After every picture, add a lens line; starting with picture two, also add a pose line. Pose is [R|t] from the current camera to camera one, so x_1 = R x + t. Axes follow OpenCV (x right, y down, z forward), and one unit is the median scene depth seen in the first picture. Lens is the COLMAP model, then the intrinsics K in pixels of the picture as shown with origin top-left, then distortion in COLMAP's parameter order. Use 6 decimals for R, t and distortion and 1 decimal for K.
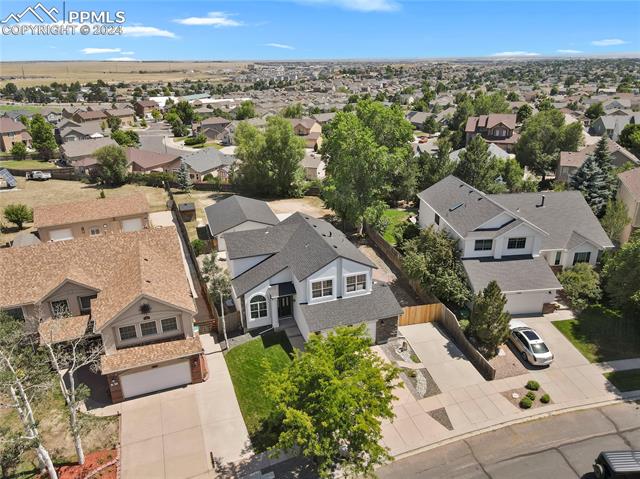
lens RADIAL K [[469.2, 0, 318.6], [0, 469.2, 242.3], [0, 0, 1]] dist [0.002767, 0.008610]
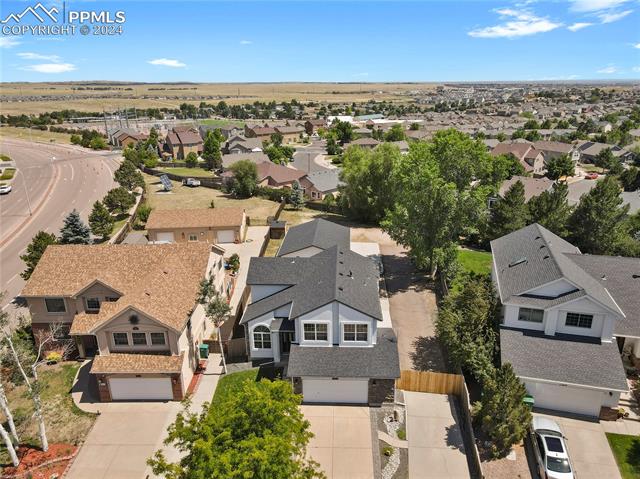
lens RADIAL K [[469.2, 0, 318.6], [0, 469.2, 242.3], [0, 0, 1]] dist [0.002767, 0.008610]
pose [[0.928473, 0.123621, -0.350223, 0.278015], [-0.137743, 0.990345, -0.015597, -0.054695], [0.344913, 0.062722, 0.936537, 0.109578]]
